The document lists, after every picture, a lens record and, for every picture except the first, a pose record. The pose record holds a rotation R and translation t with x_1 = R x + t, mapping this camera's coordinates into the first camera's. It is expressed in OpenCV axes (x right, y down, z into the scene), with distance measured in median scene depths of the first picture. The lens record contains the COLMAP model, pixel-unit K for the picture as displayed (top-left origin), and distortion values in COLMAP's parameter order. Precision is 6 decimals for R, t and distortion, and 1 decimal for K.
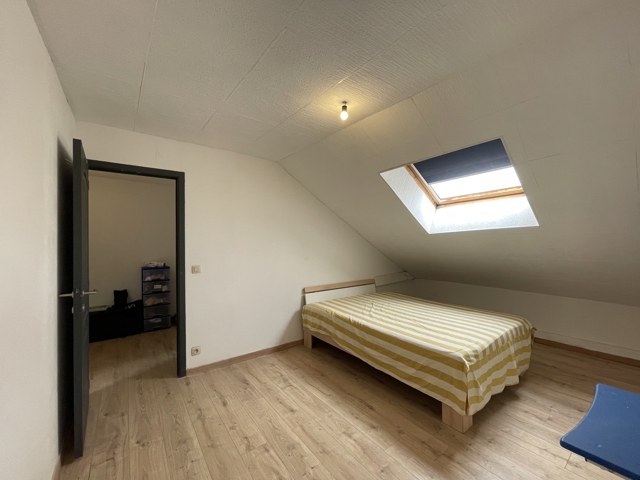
lens RADIAL K [[260.9, 0, 318.3], [0, 260.9, 240.4], [0, 0, 1]] dist [-0.002833, 0.000489]
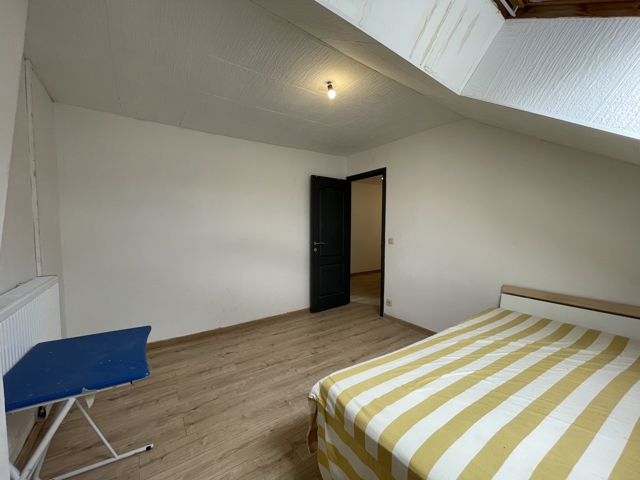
lens RADIAL K [[260.9, 0, 318.1], [0, 260.9, 237.8], [0, 0, 1]] dist [-0.002833, 0.000489]
pose [[-0.048049, 0.055216, -0.997318, 1.001437], [0.014233, 0.998407, 0.054591, 0.024304], [0.998744, -0.011572, -0.048759, 0.850299]]
